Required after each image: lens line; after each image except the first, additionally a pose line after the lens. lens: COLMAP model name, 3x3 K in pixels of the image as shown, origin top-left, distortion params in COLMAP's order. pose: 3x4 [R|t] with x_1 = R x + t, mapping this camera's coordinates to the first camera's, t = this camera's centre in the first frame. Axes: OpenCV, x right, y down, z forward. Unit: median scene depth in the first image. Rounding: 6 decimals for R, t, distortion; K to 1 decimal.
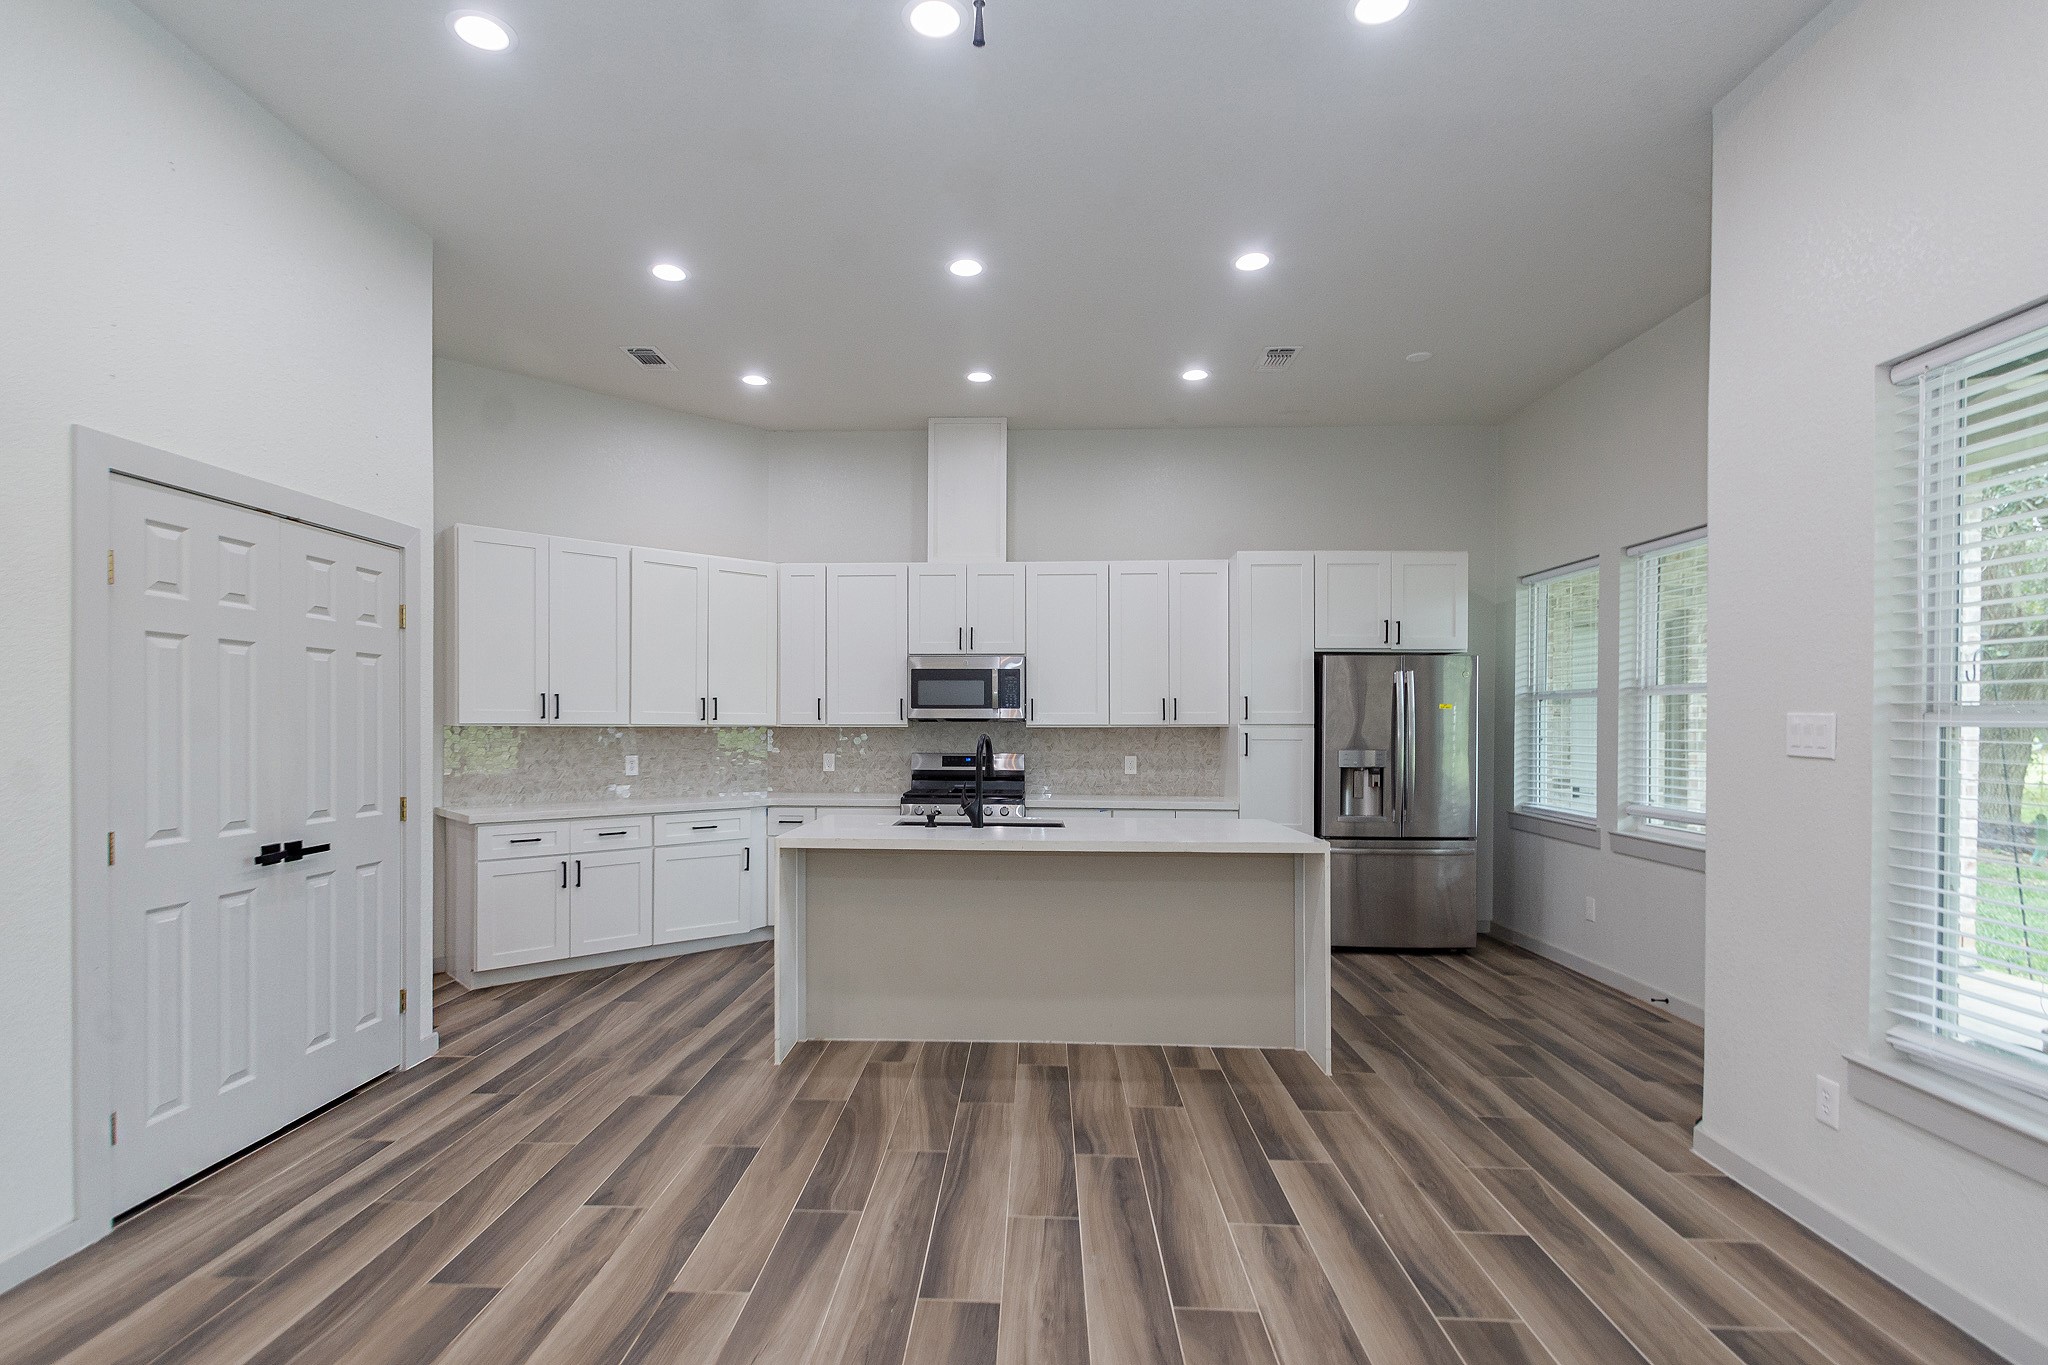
lens RADIAL K [[1006.8, 0, 1011.9], [0, 1006.8, 724.1], [0, 0, 1]] dist [-0.002760, 0.000052]
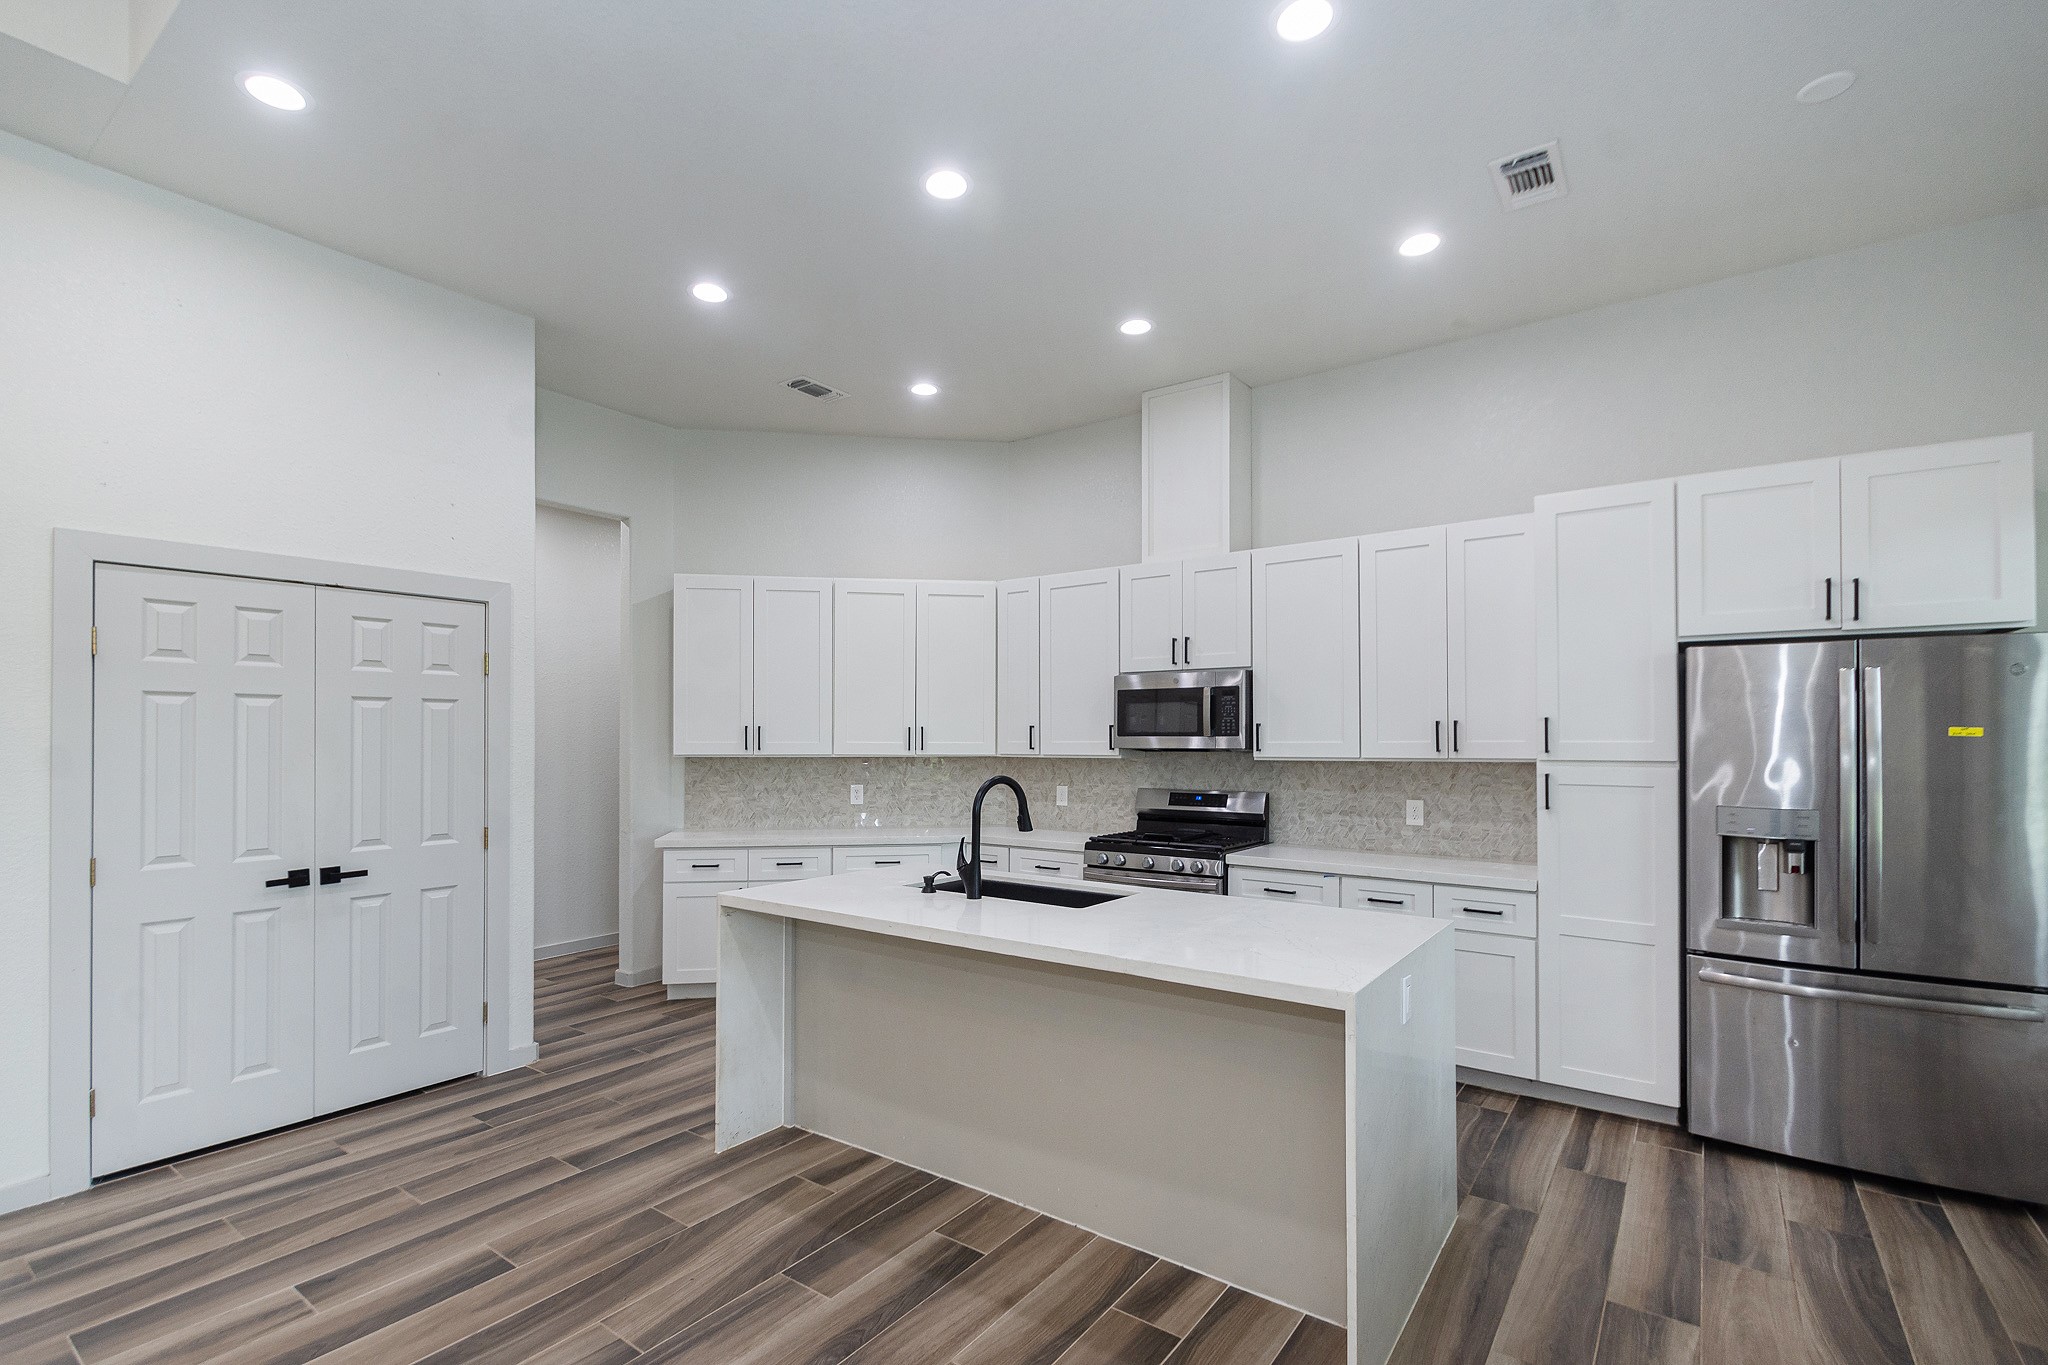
lens RADIAL K [[958.7, 0, 1001.6], [0, 958.7, 721.5], [0, 0, 1]] dist [0.002681, 0.000119]
pose [[0.823048, -0.012592, -0.567832, 0.308773], [0.002756, 0.999831, -0.018176, -0.015309], [0.567965, 0.013394, 0.822944, 0.305385]]
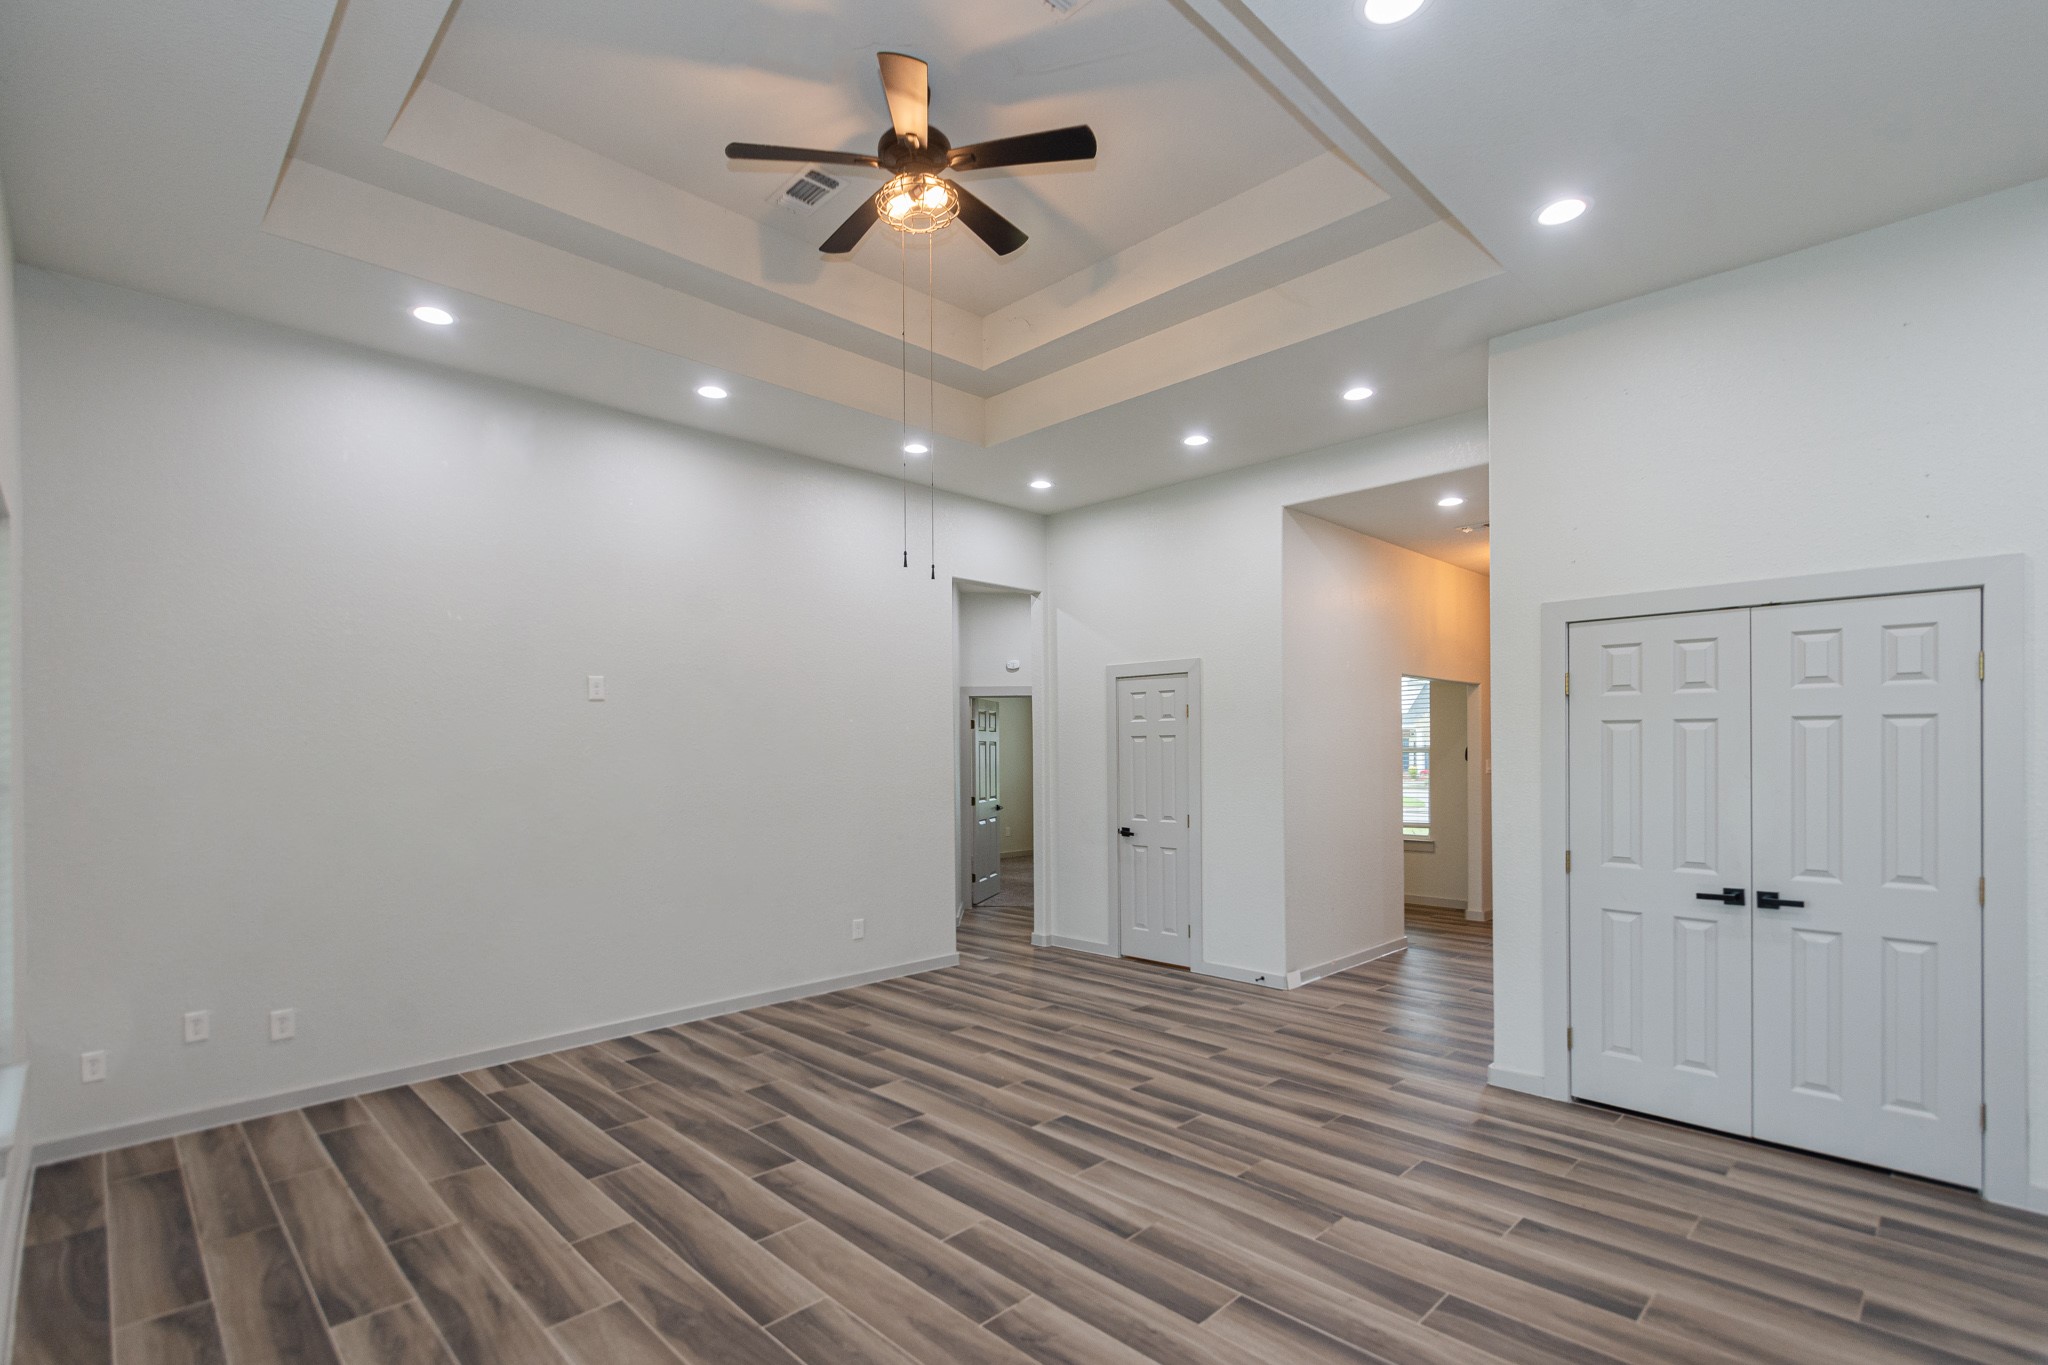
lens RADIAL K [[944.2, 0, 1031.4], [0, 944.2, 748.2], [0, 0, 1]] dist [0.001142, 0.000005]
pose [[-0.681247, -0.002524, -0.732050, 0.356366], [-0.000846, 0.999996, -0.002660, -0.022917], [0.732053, -0.001193, -0.681246, 0.641626]]
